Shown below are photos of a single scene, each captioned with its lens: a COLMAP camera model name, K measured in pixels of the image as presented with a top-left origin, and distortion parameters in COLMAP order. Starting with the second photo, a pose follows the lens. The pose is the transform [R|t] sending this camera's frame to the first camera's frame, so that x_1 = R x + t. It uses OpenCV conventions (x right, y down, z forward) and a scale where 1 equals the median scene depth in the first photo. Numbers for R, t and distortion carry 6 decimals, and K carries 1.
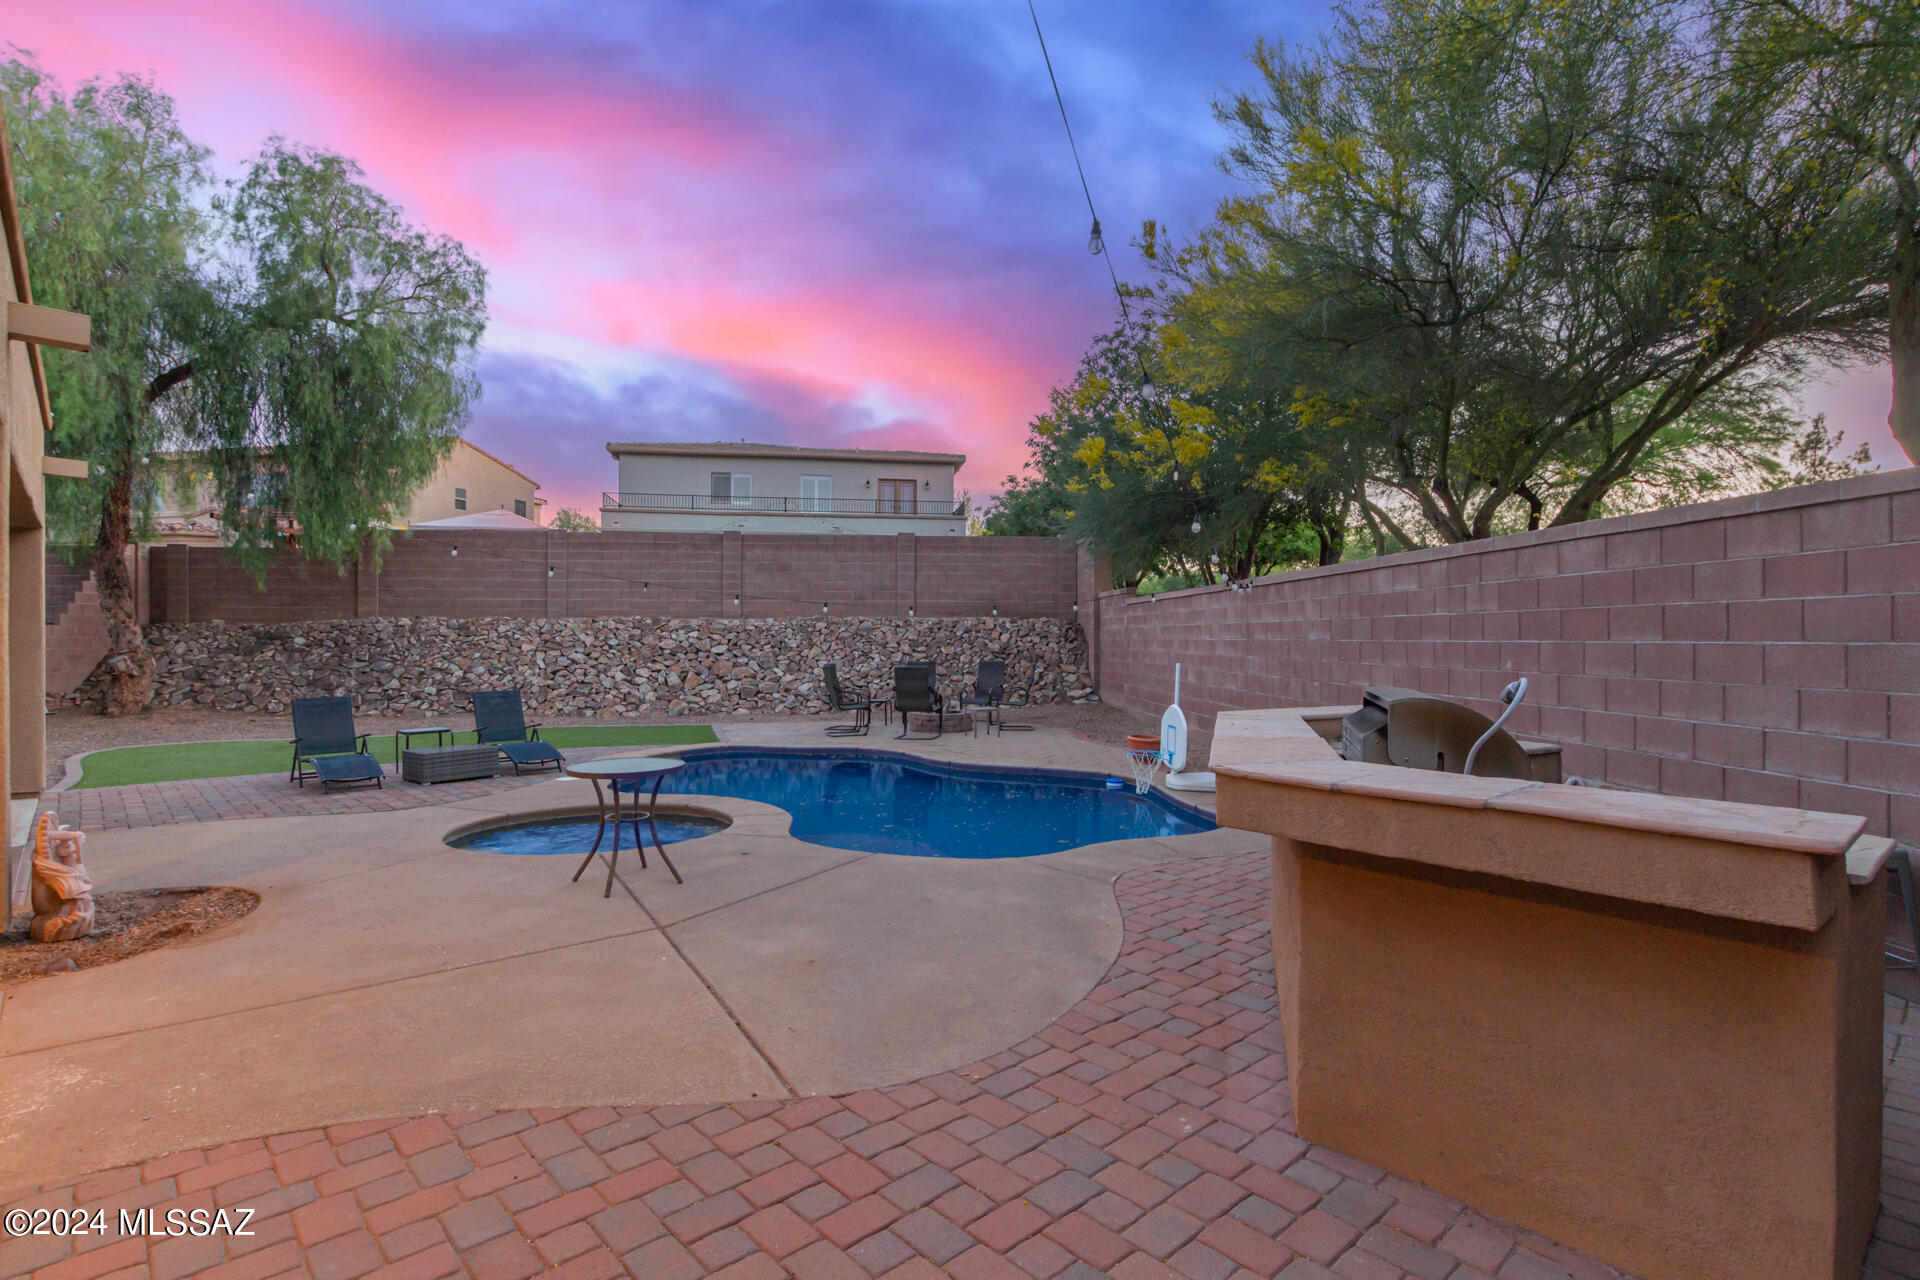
lens RADIAL K [[966.0, 0, 984.2], [0, 966.0, 673.0], [0, 0, 1]] dist [0.020310, -0.003842]
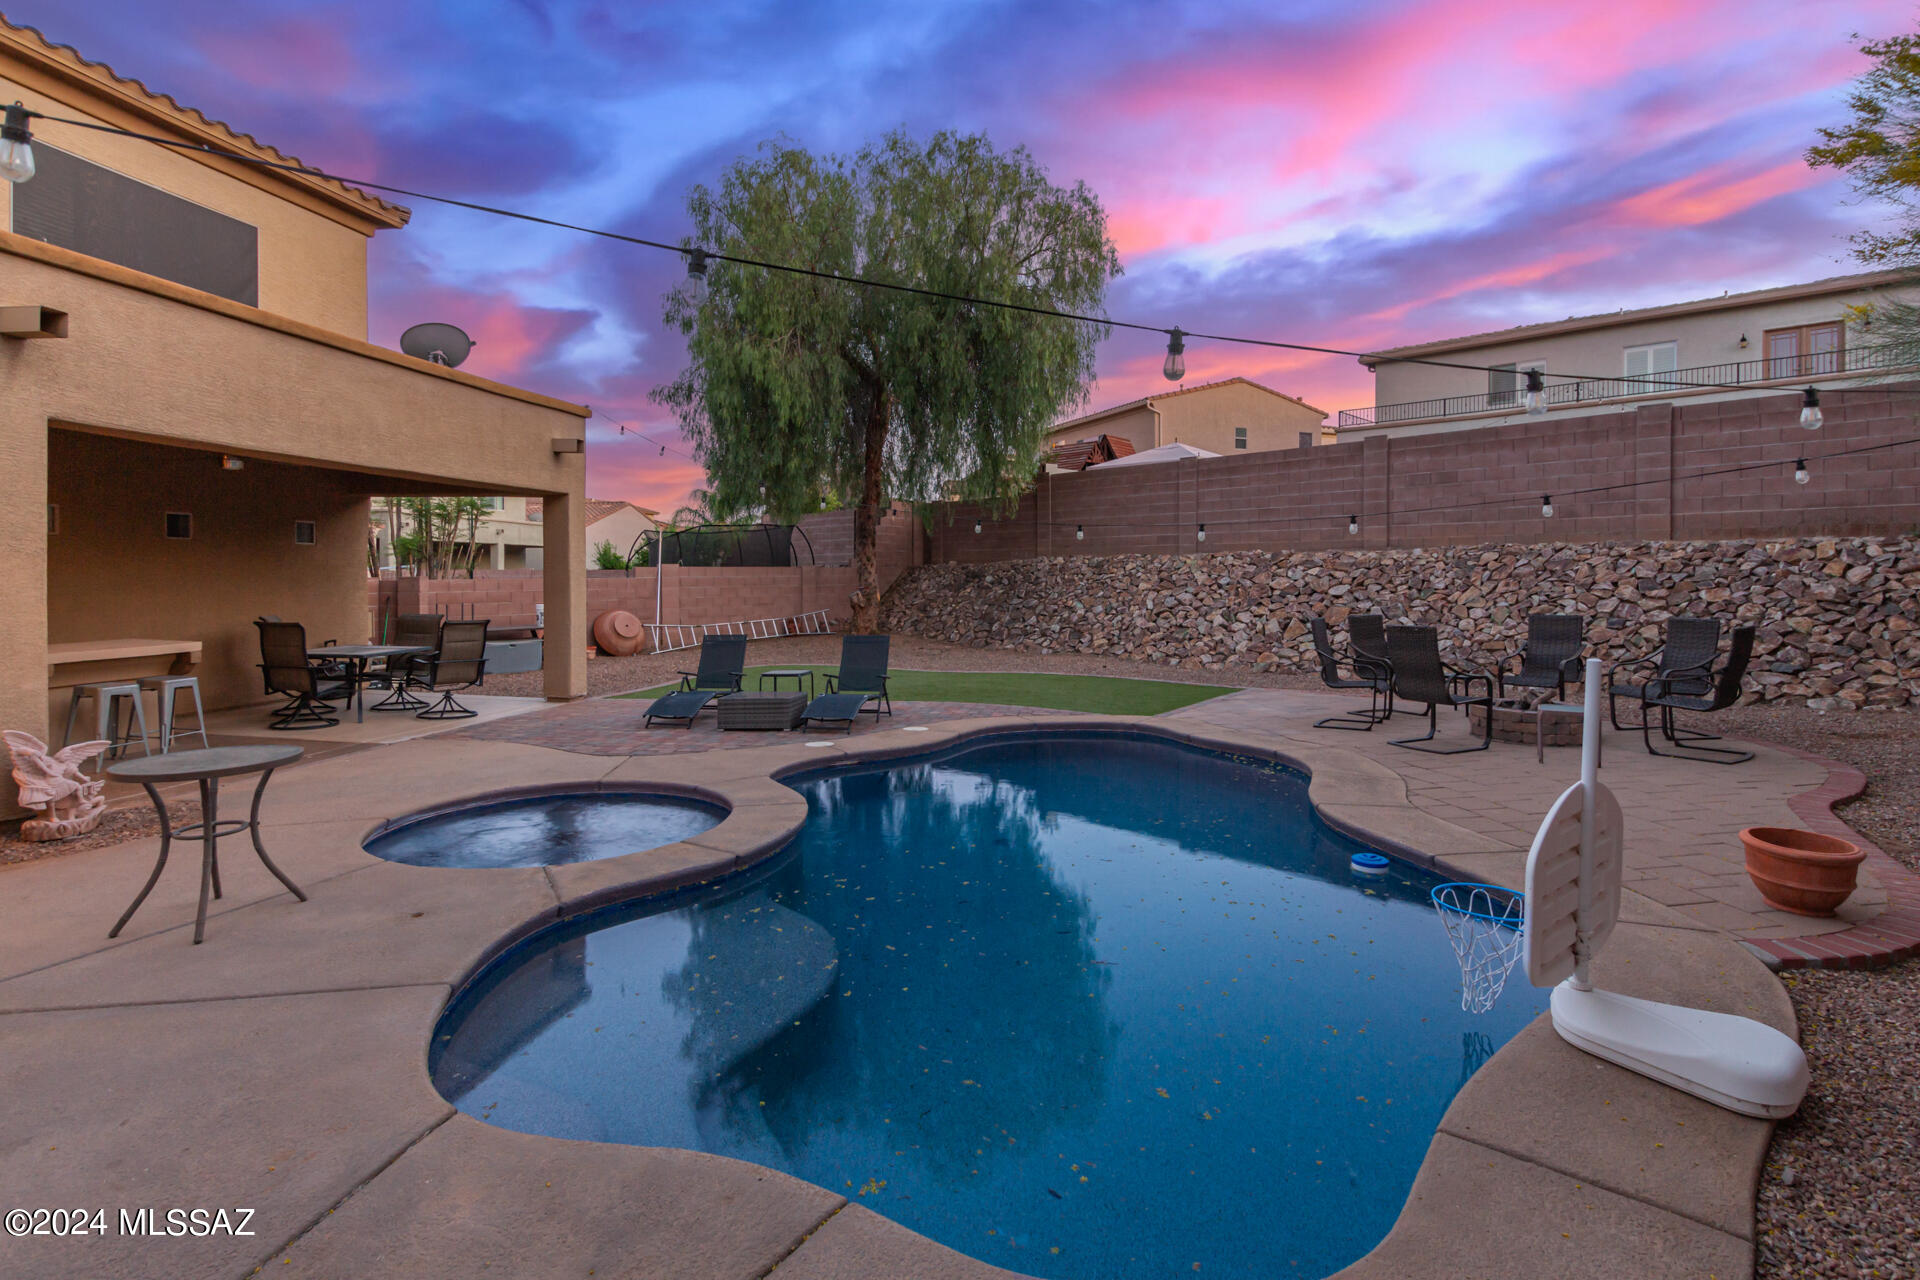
lens RADIAL K [[966.0, 0, 946.1], [0, 966.0, 583.4], [0, 0, 1]] dist [0.020310, -0.003842]
pose [[0.590180, 0.005023, -0.807256, 0.175442], [-0.025711, 0.999590, -0.012578, -0.012905], [0.806862, 0.028179, 0.590067, 0.305888]]
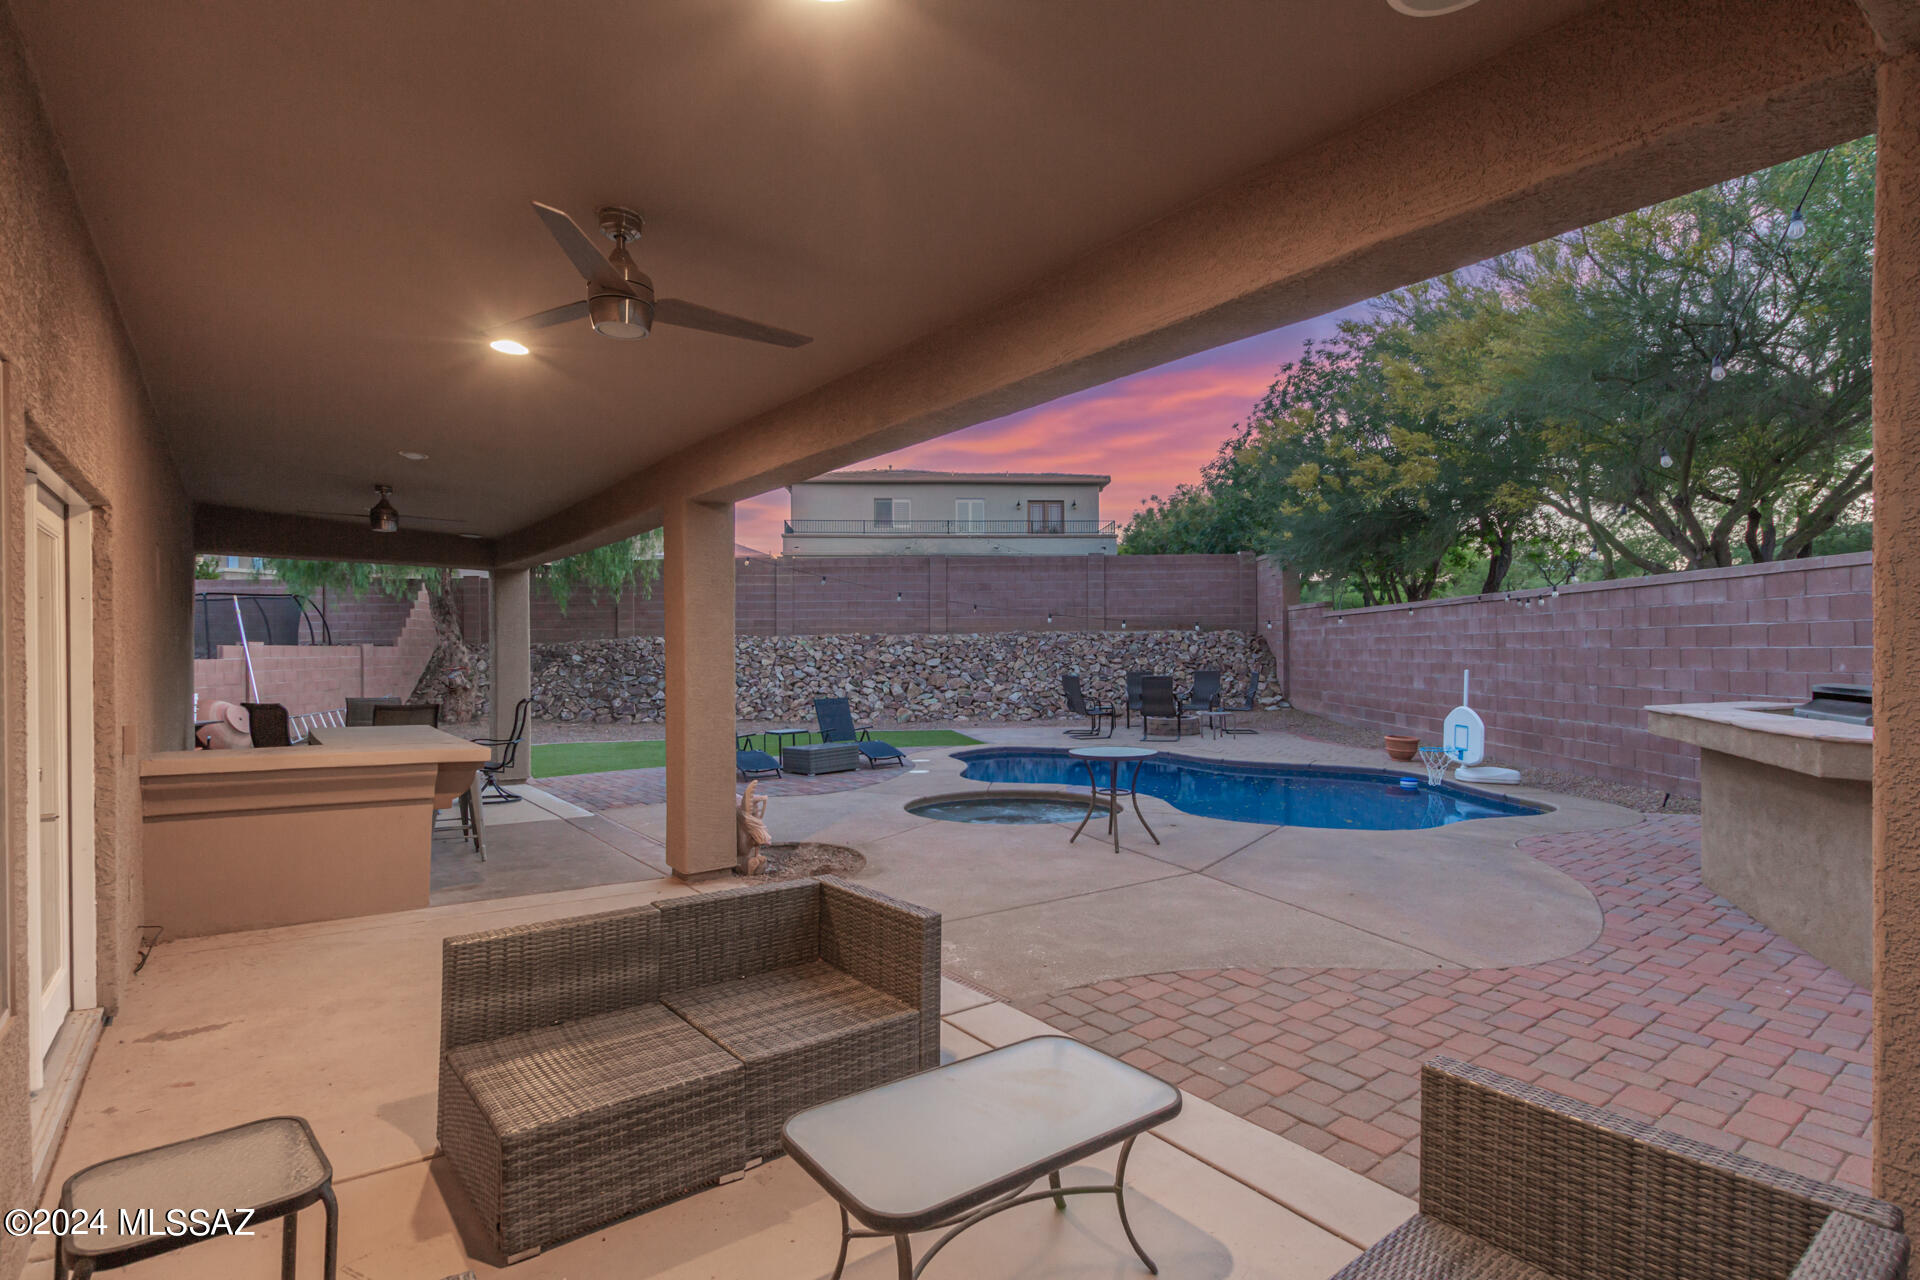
lens RADIAL K [[966.0, 0, 960.8], [0, 966.0, 659.3], [0, 0, 1]] dist [0.020310, -0.003842]
pose [[0.995791, -0.008886, -0.091217, -0.150399], [0.006391, 0.999598, -0.027609, 0.002832], [0.091426, 0.026910, 0.995448, -0.095451]]
